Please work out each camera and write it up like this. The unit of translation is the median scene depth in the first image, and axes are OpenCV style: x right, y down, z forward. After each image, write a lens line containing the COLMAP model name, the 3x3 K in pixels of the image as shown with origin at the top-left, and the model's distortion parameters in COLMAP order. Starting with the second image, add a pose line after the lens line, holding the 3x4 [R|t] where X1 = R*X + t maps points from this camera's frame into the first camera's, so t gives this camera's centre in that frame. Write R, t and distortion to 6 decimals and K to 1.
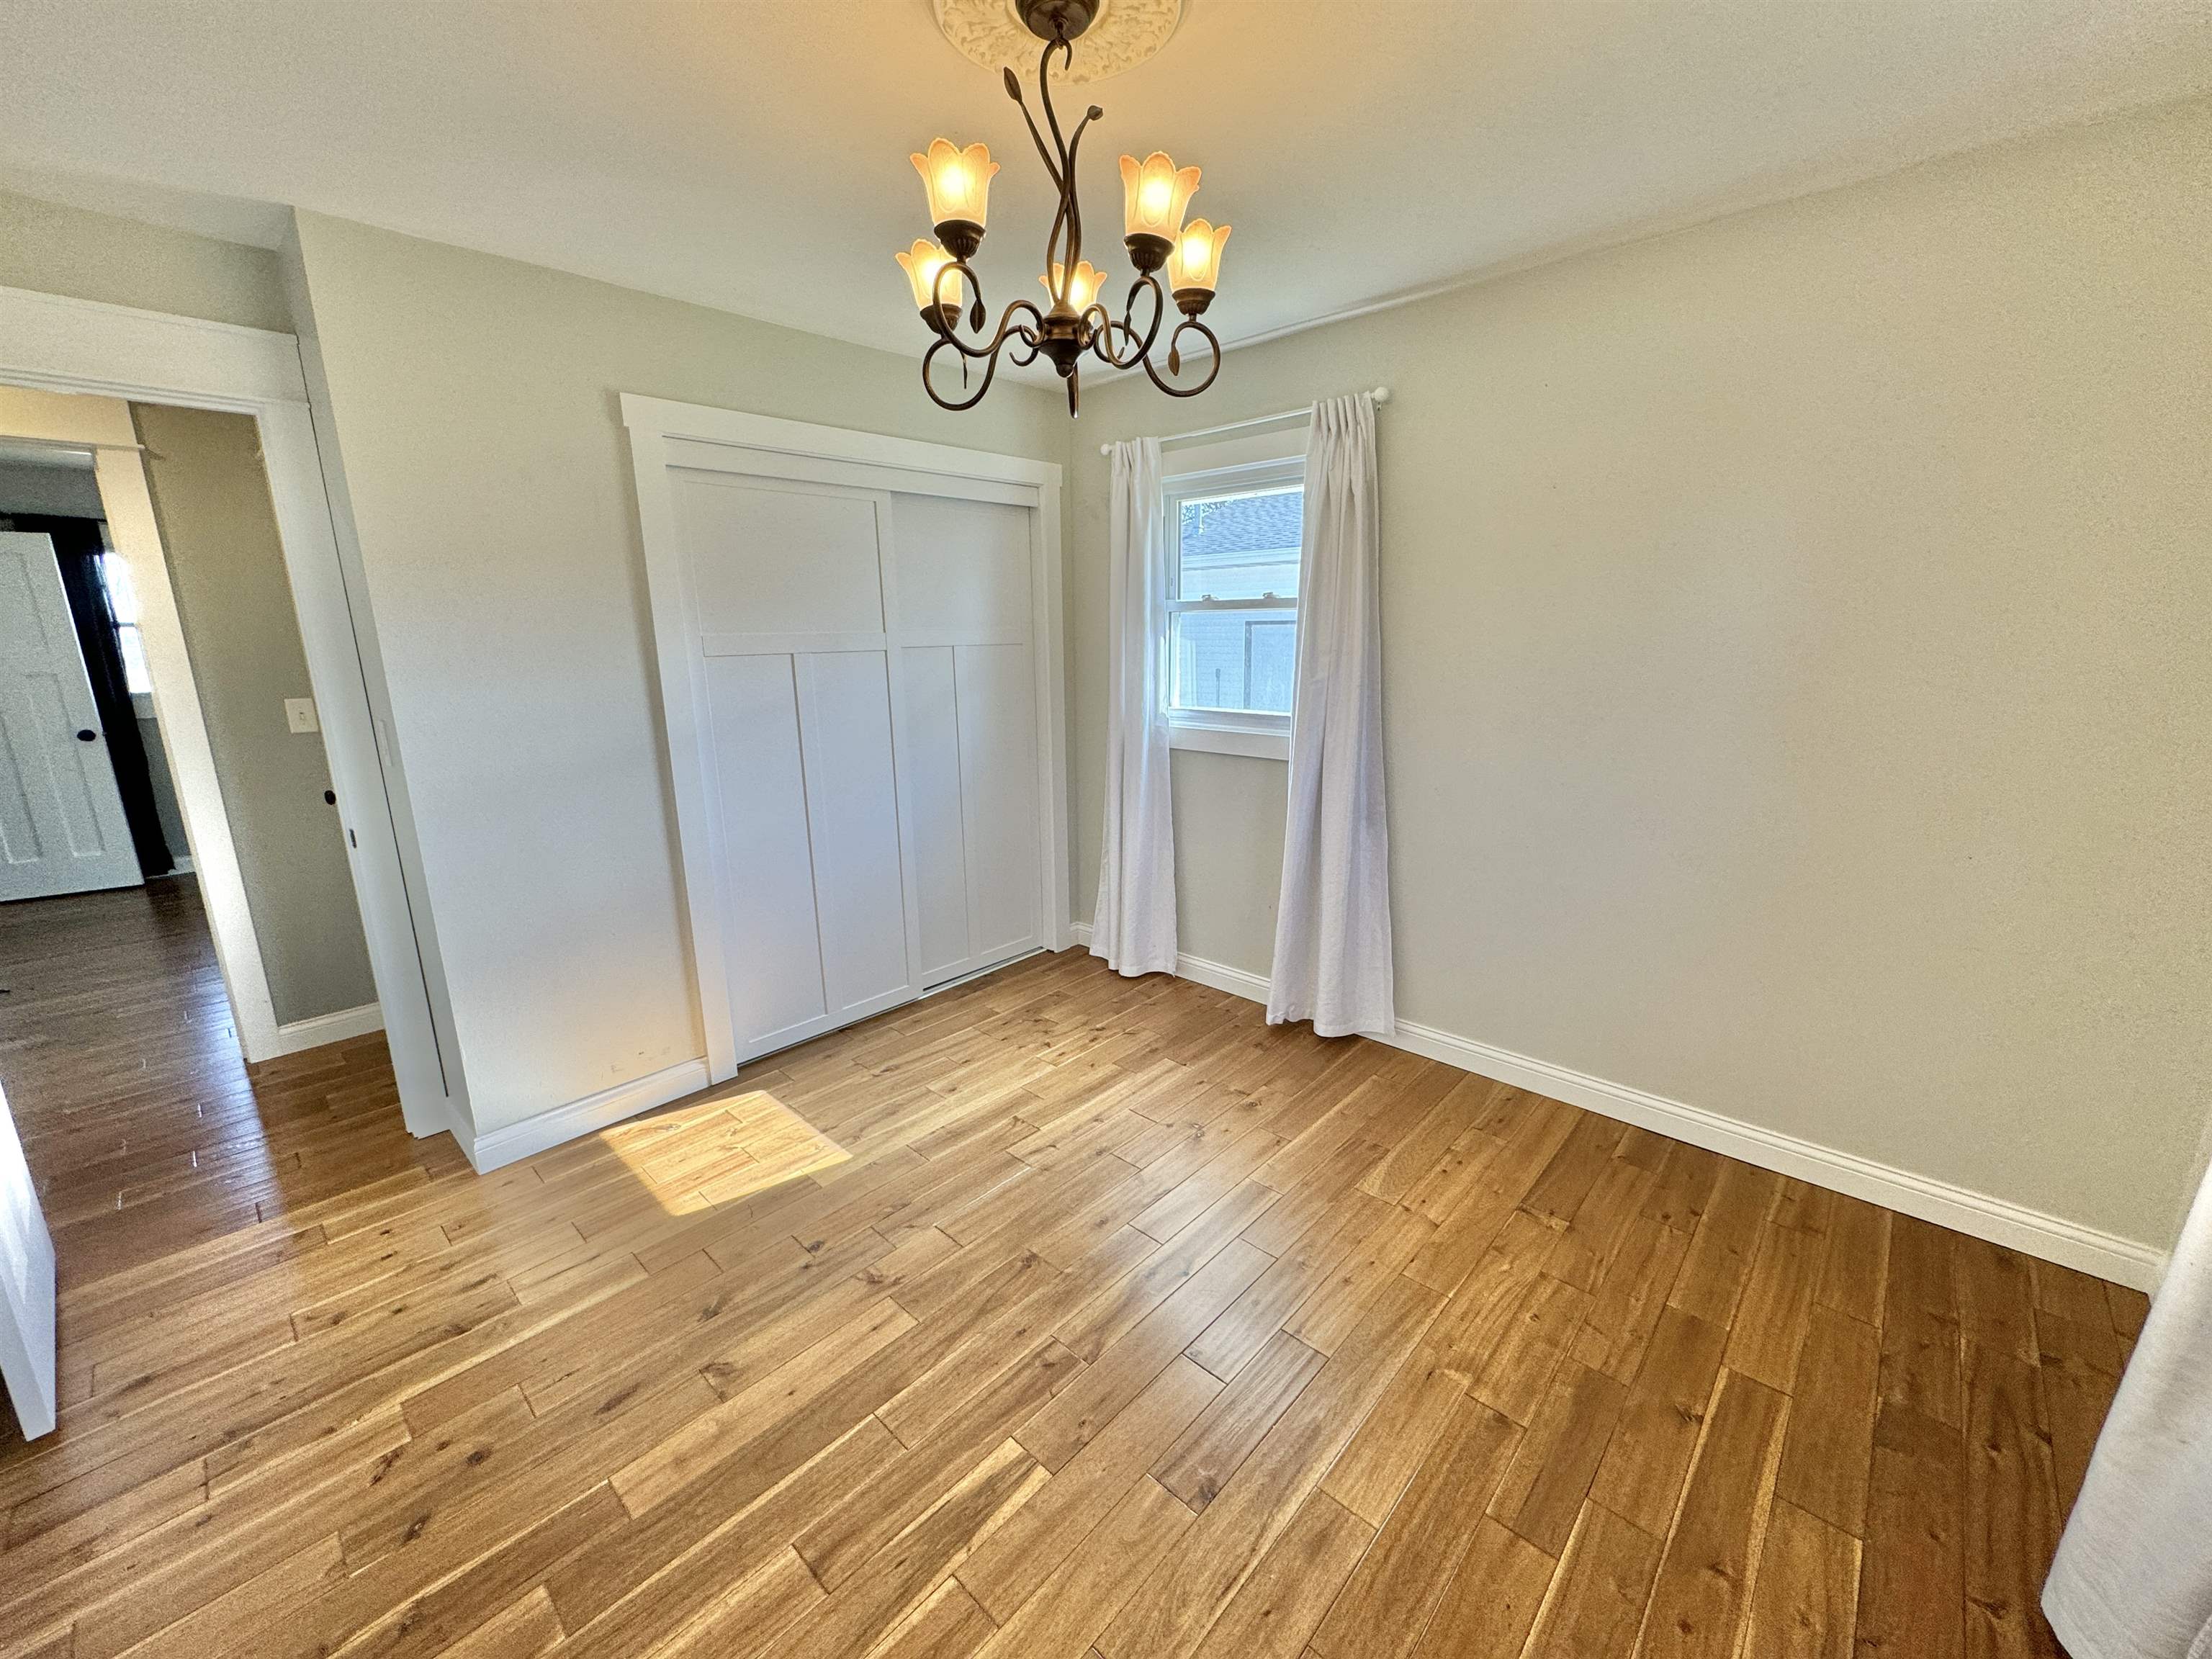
lens RADIAL K [[878.2, 0, 1106.0], [0, 878.2, 829.5], [0, 0, 1]] dist [-0.001548, 0.000668]
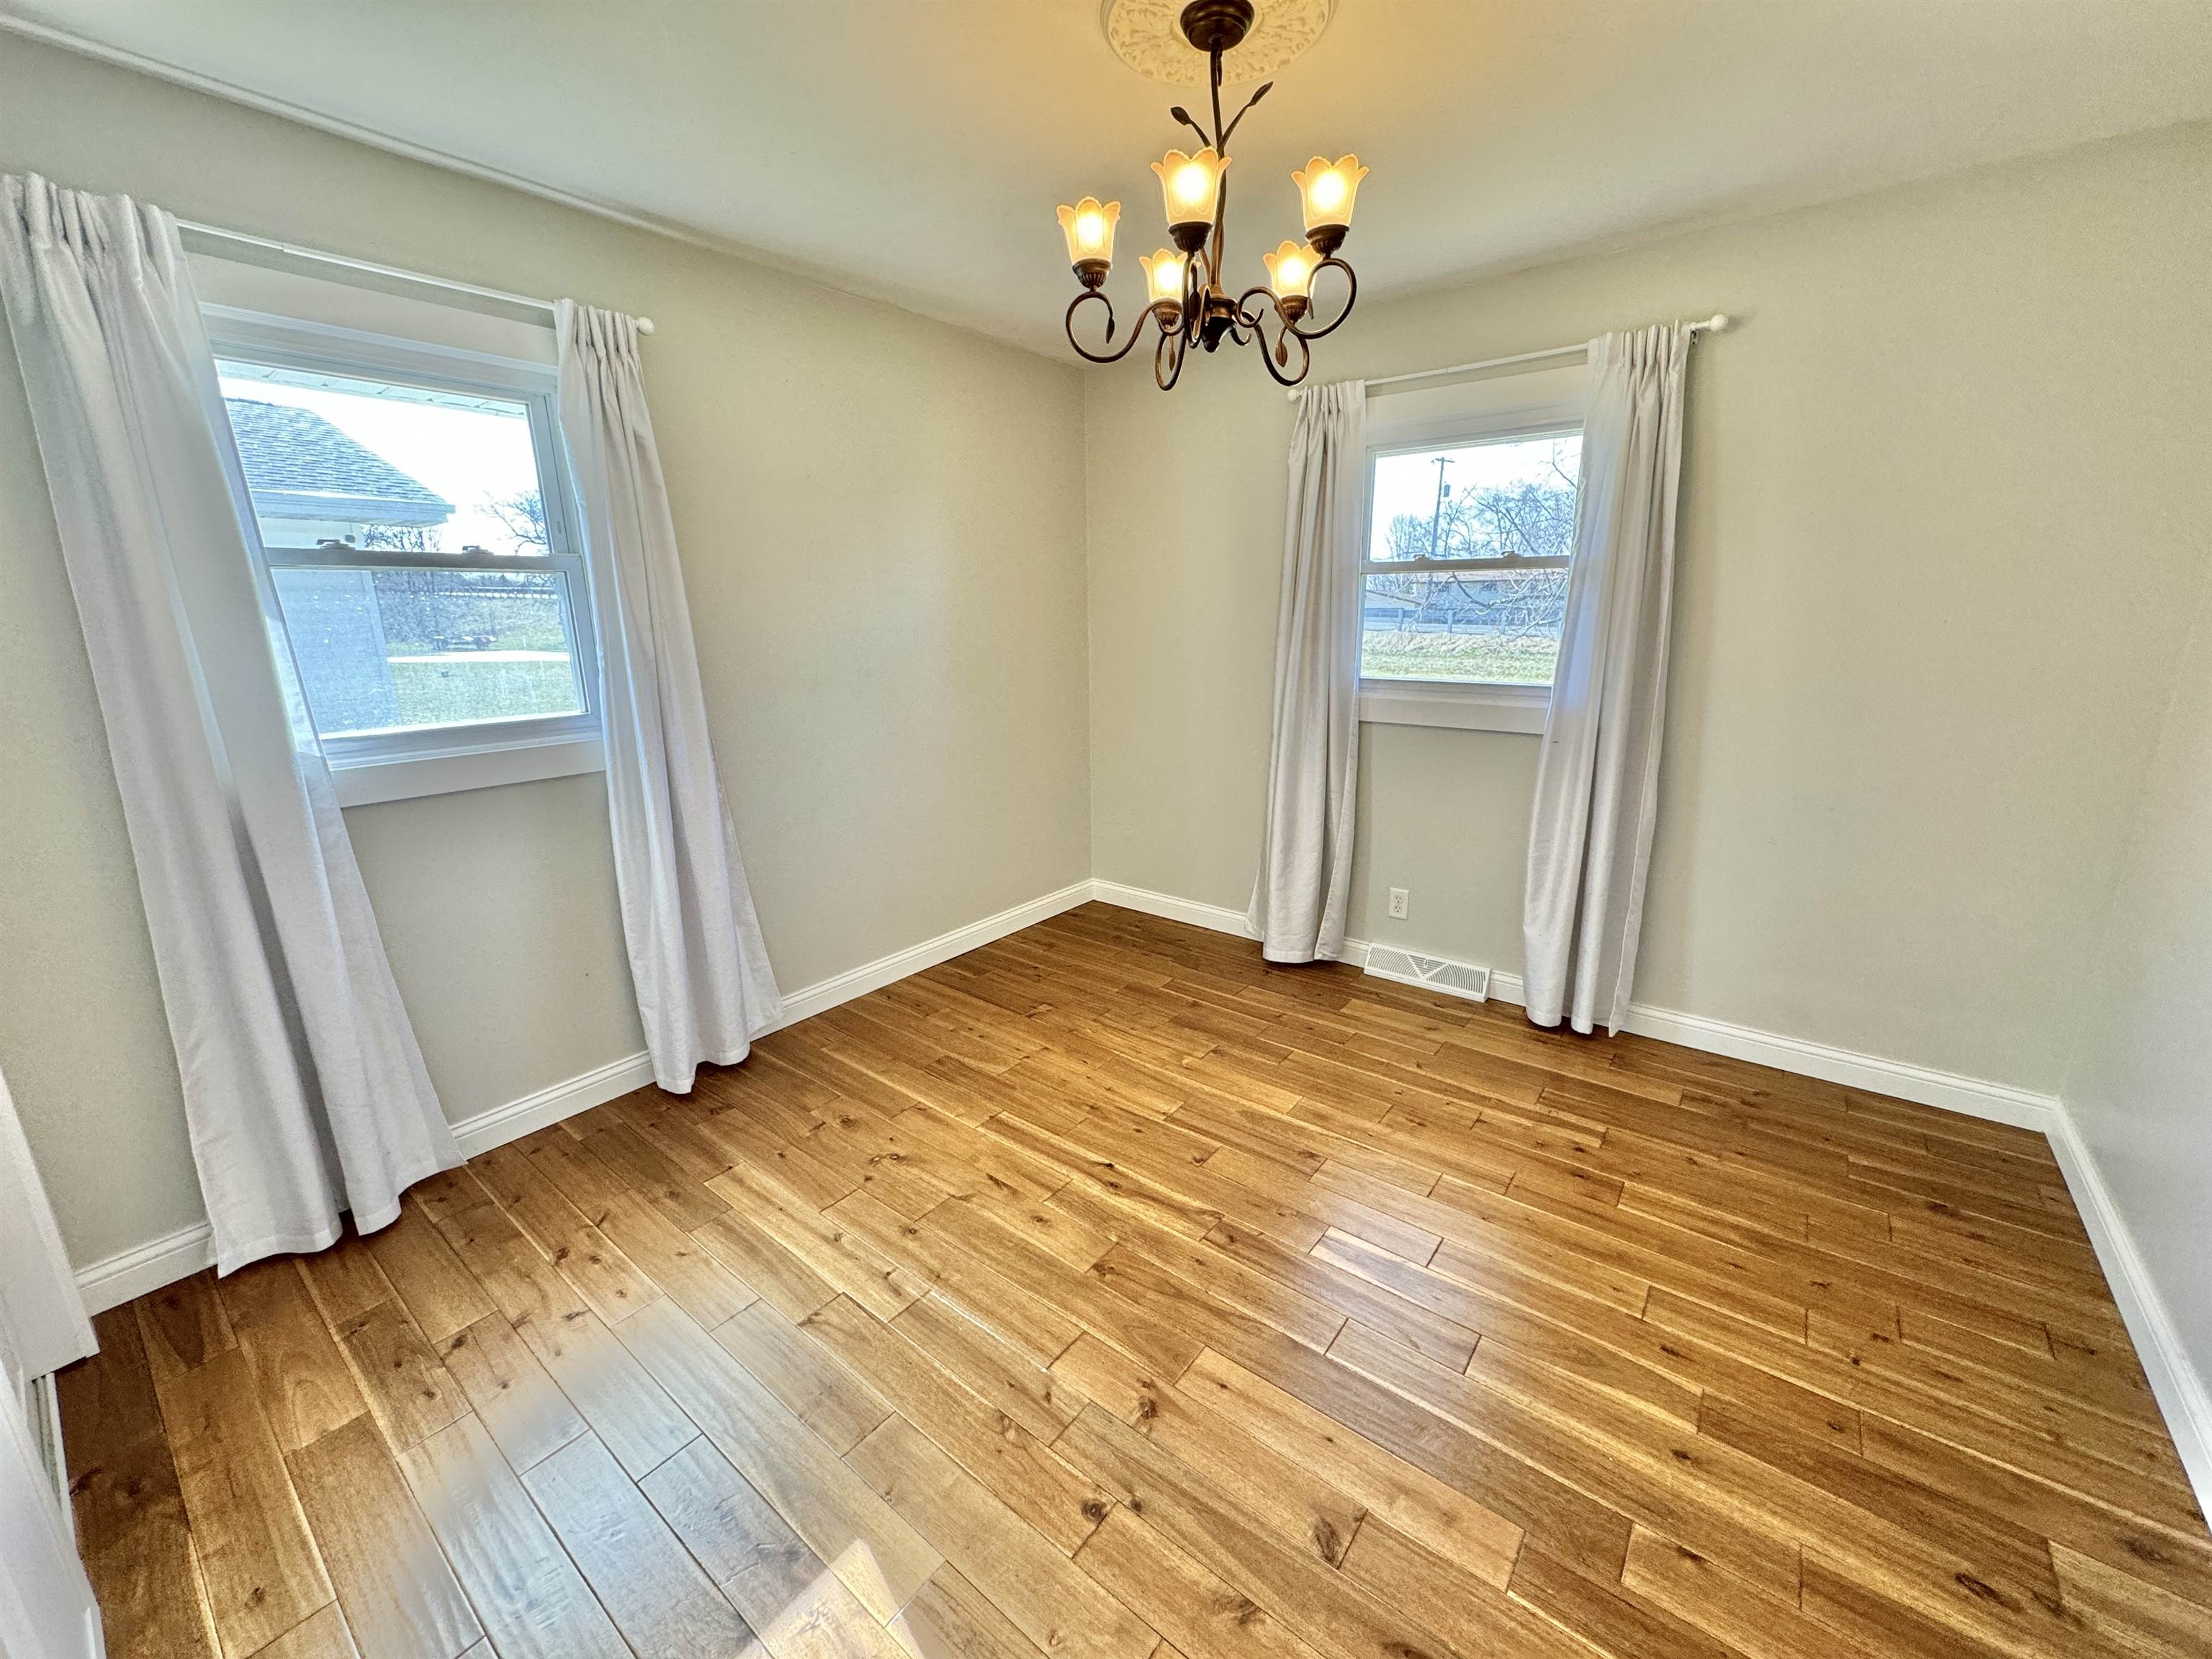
lens RADIAL K [[878.2, 0, 1106.0], [0, 878.2, 829.5], [0, 0, 1]] dist [-0.001548, 0.000668]
pose [[-0.083751, -0.233715, 0.968691, -0.898343], [0.238134, 0.939247, 0.247199, -0.176797], [-0.967615, 0.251381, -0.023007, 0.924682]]
